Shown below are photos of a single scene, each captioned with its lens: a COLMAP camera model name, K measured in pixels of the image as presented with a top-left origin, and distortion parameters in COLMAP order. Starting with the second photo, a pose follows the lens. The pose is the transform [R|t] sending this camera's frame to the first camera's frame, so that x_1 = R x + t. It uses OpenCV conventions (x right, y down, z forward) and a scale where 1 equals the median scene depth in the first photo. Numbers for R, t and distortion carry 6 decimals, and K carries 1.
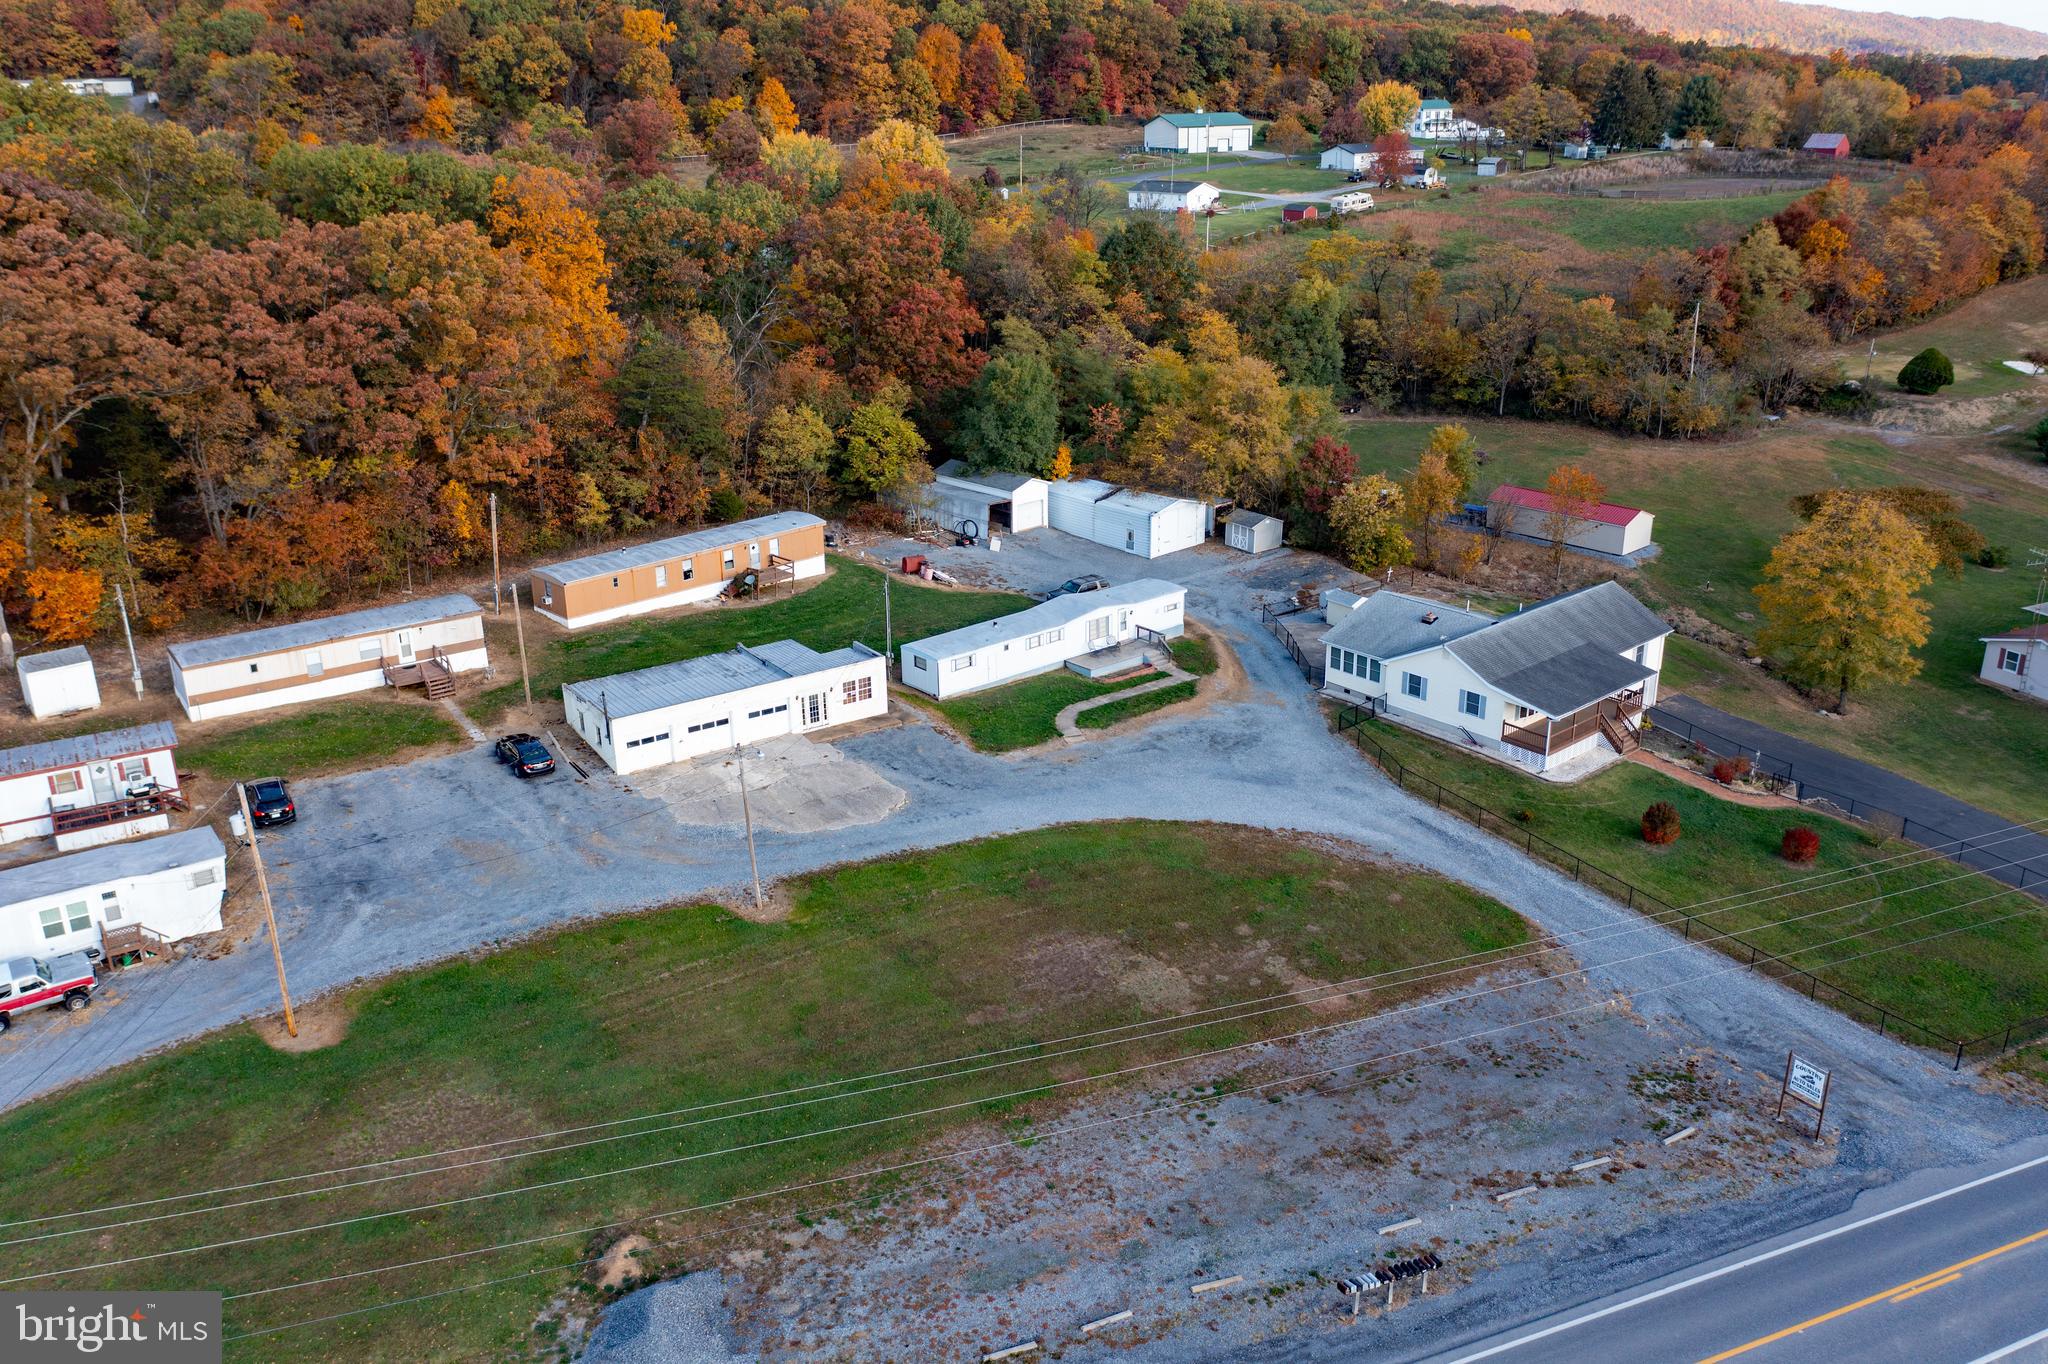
lens RADIAL K [[1614.7, 0, 1023.5], [0, 1614.7, 674.6], [0, 0, 1]] dist [-0.018770, 0.004697]
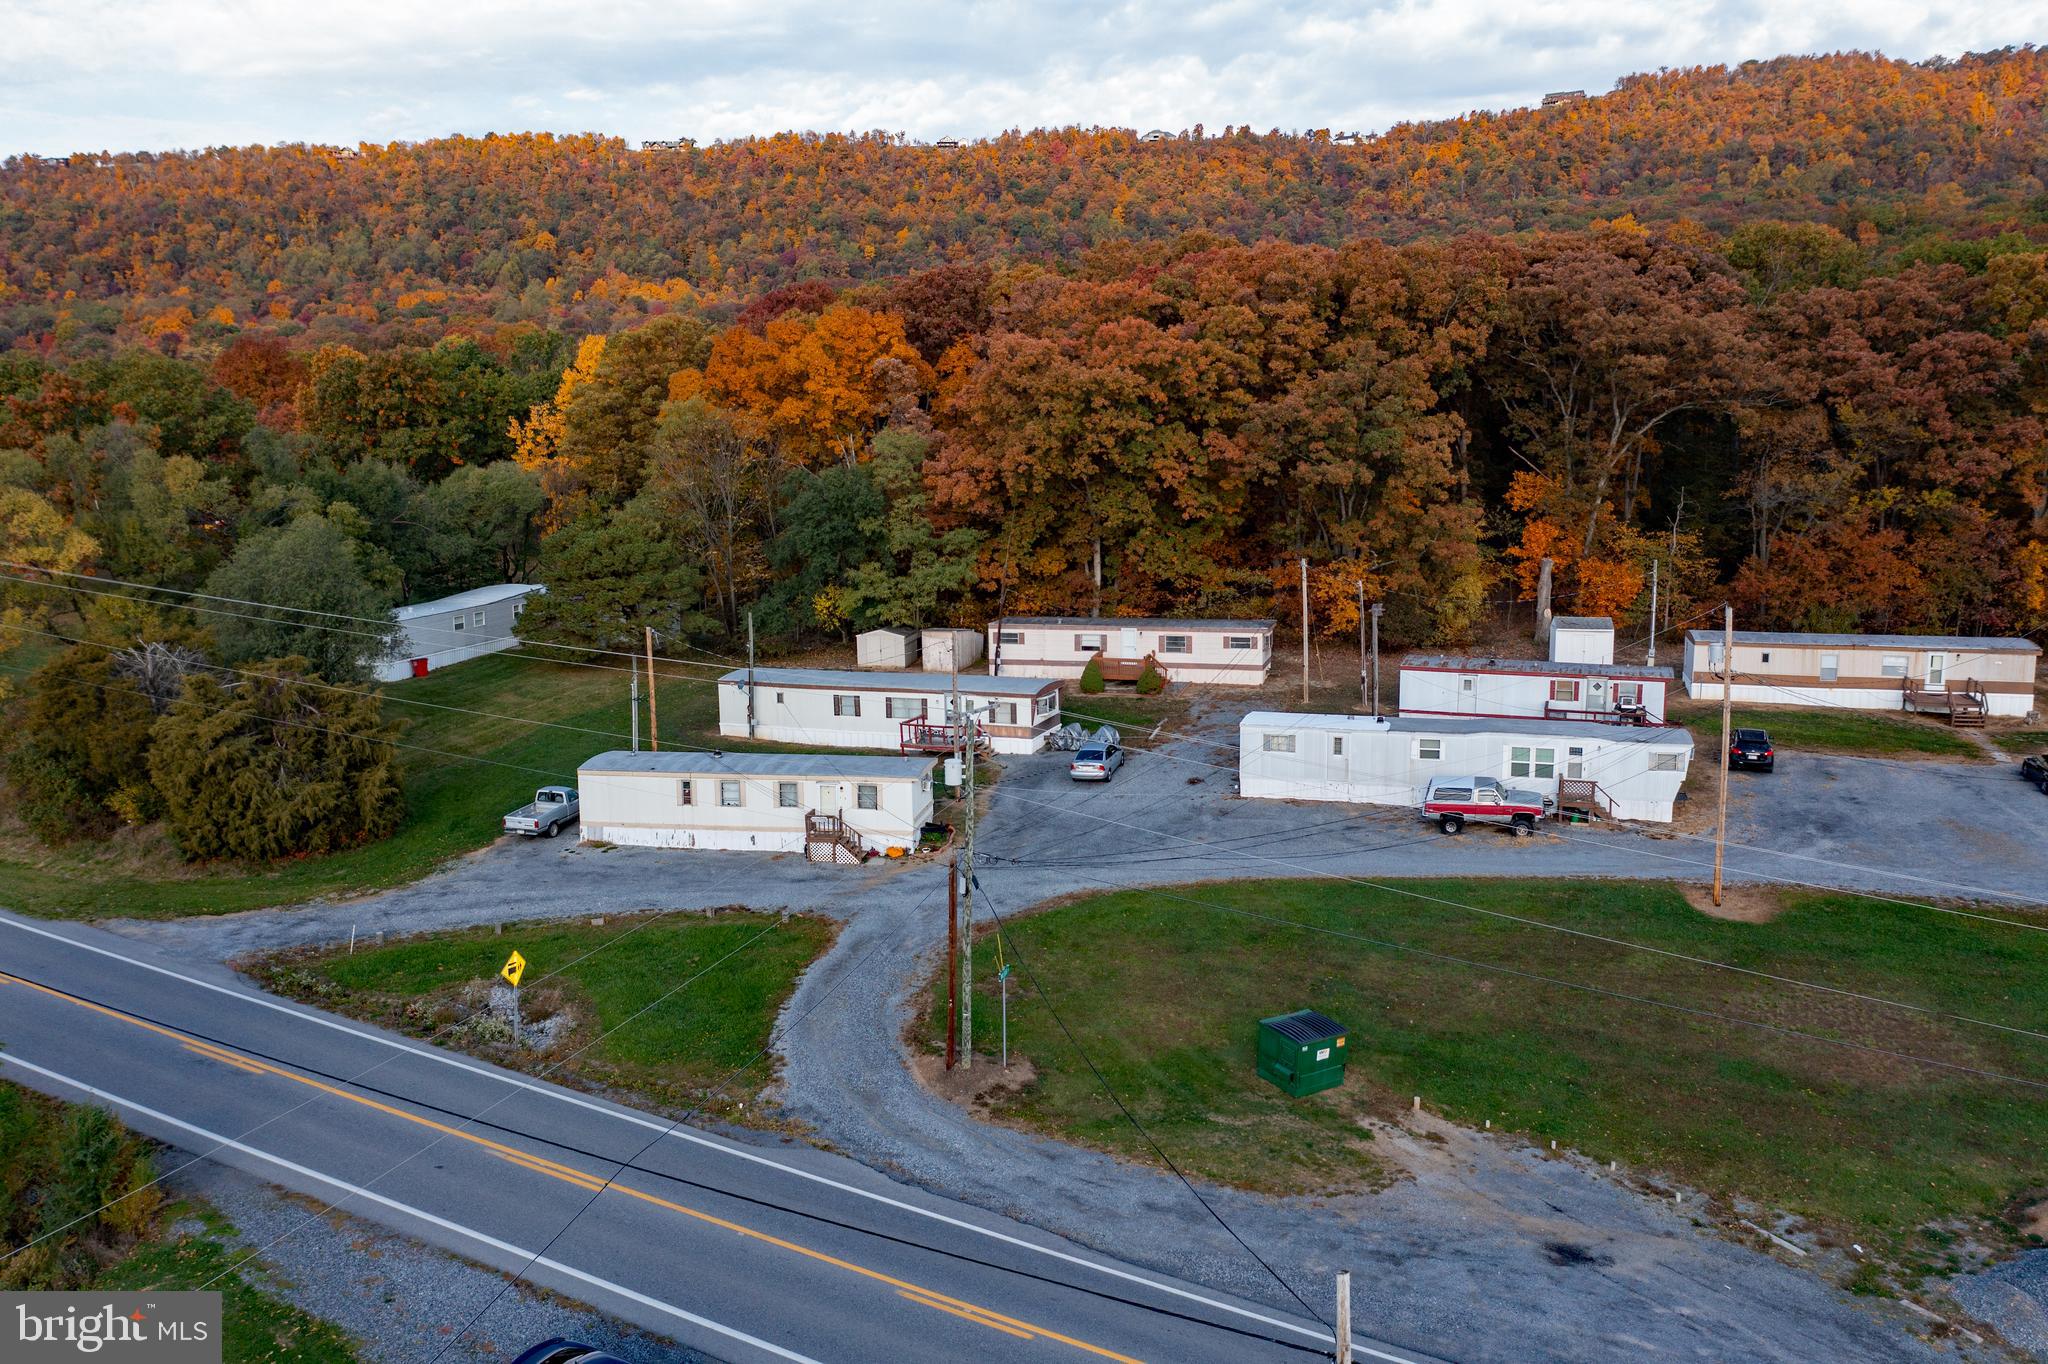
lens RADIAL K [[1613.7, 0, 1025.5], [0, 1613.7, 681.0], [0, 0, 1]] dist [-0.013280, 0.005372]
pose [[0.613932, 0.128551, -0.778821, 0.001295], [-0.269963, 0.961348, -0.054130, 0.166325], [0.741760, 0.243485, 0.624906, 0.067240]]
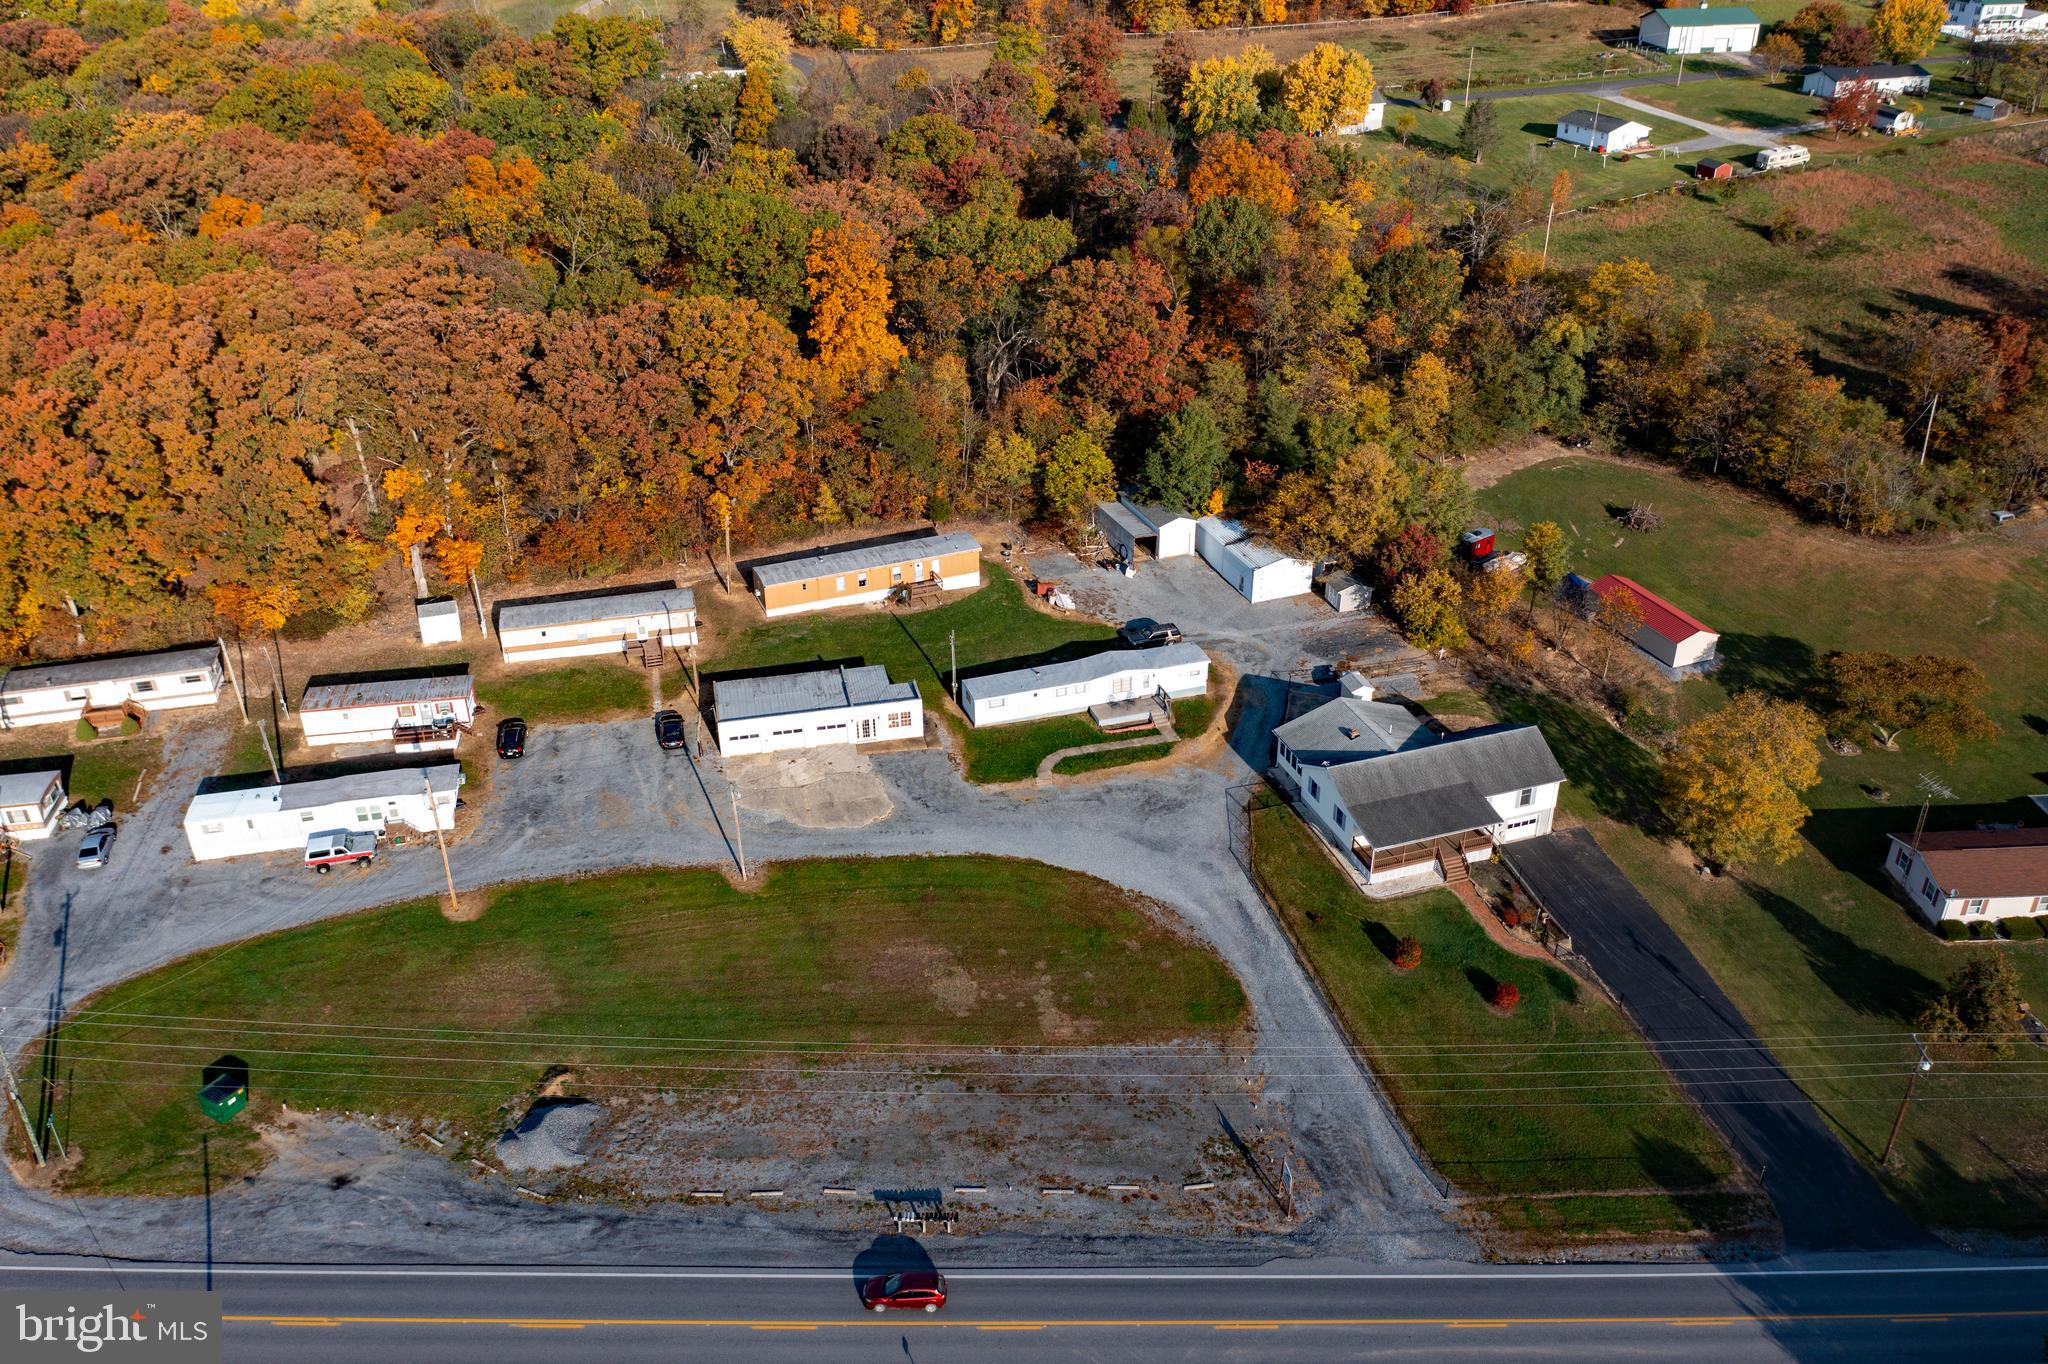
lens RADIAL K [[1616.6, 0, 1022.9], [0, 1616.6, 676.1], [0, 0, 1]] dist [-0.018193, 0.002479]
pose [[0.925592, 0.184494, -0.330517, 0.432666], [-0.131475, 0.975509, 0.176340, -0.274802], [0.354956, -0.119764, 0.927180, -0.260548]]
